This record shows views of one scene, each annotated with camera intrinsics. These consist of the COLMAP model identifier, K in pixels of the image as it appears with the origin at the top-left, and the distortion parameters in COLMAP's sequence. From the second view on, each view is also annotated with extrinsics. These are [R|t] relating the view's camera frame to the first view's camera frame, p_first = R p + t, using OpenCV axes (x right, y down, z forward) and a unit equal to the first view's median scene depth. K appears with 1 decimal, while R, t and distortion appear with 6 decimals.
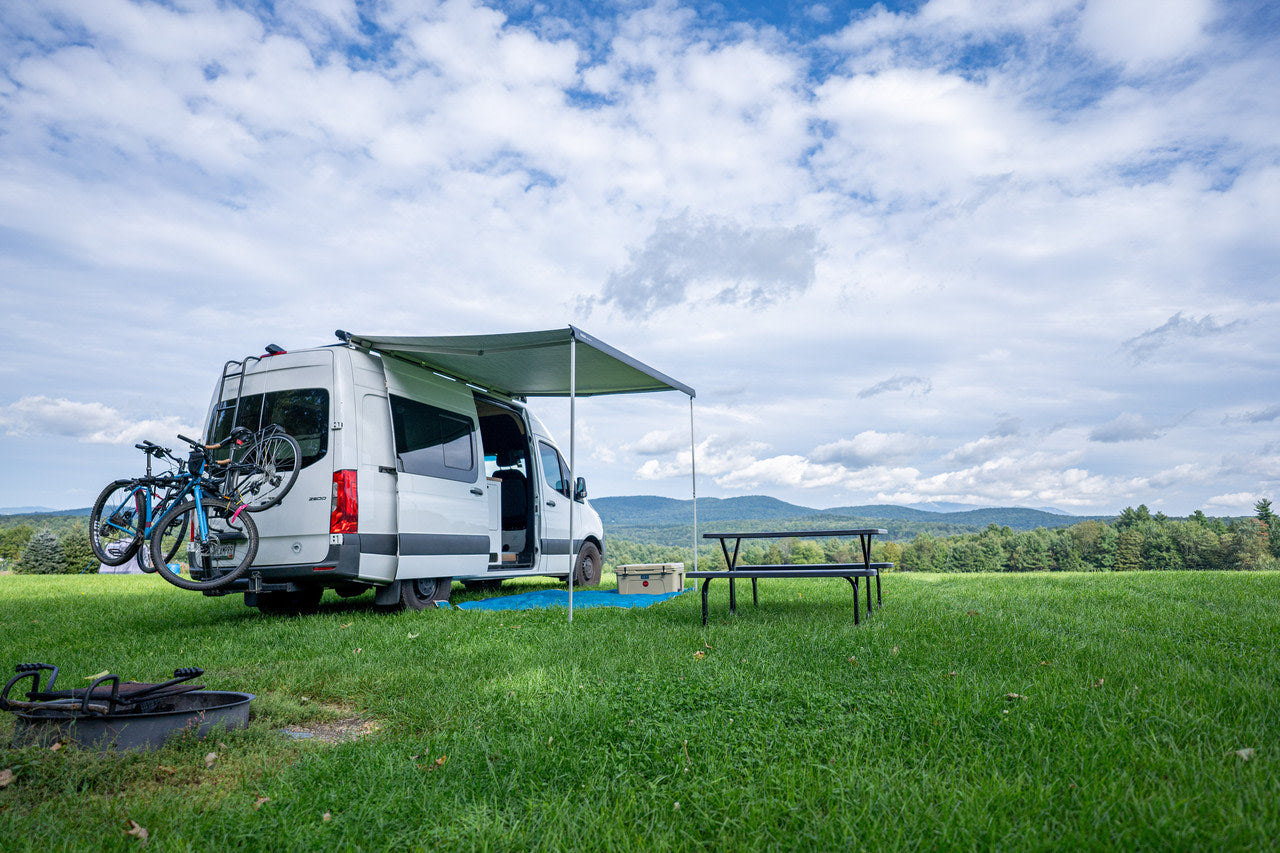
lens RADIAL K [[716.2, 0, 640.0], [0, 716.2, 426.5], [0, 0, 1]] dist [0.009089, 0.002605]
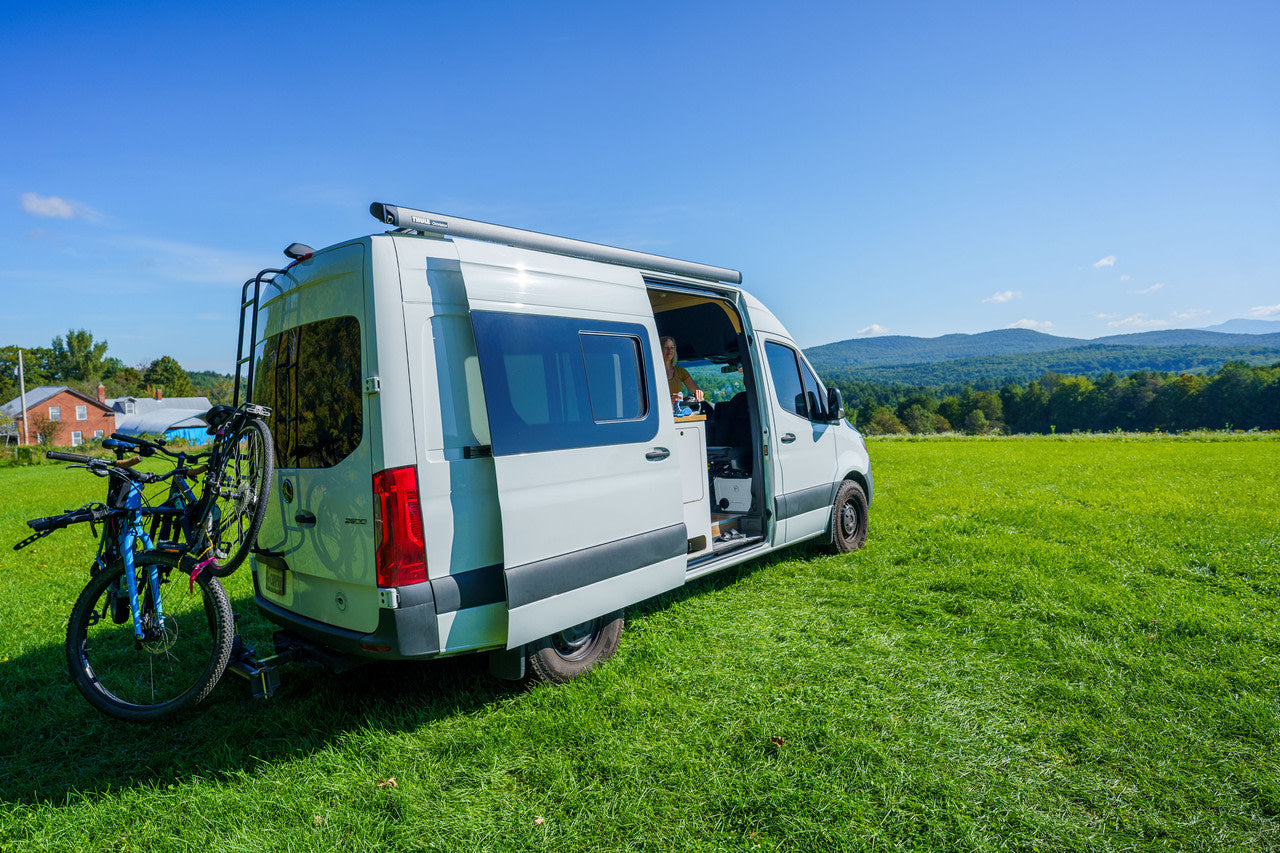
lens RADIAL K [[735.6, 0, 640.0], [0, 735.6, 426.5], [0, 0, 1]] dist [-0.002218, 0.002811]
pose [[0.945126, -0.019294, -0.326135, -0.041185], [0.083237, 0.979533, 0.183268, -0.043440], [0.315924, -0.200358, 0.927388, 0.421484]]
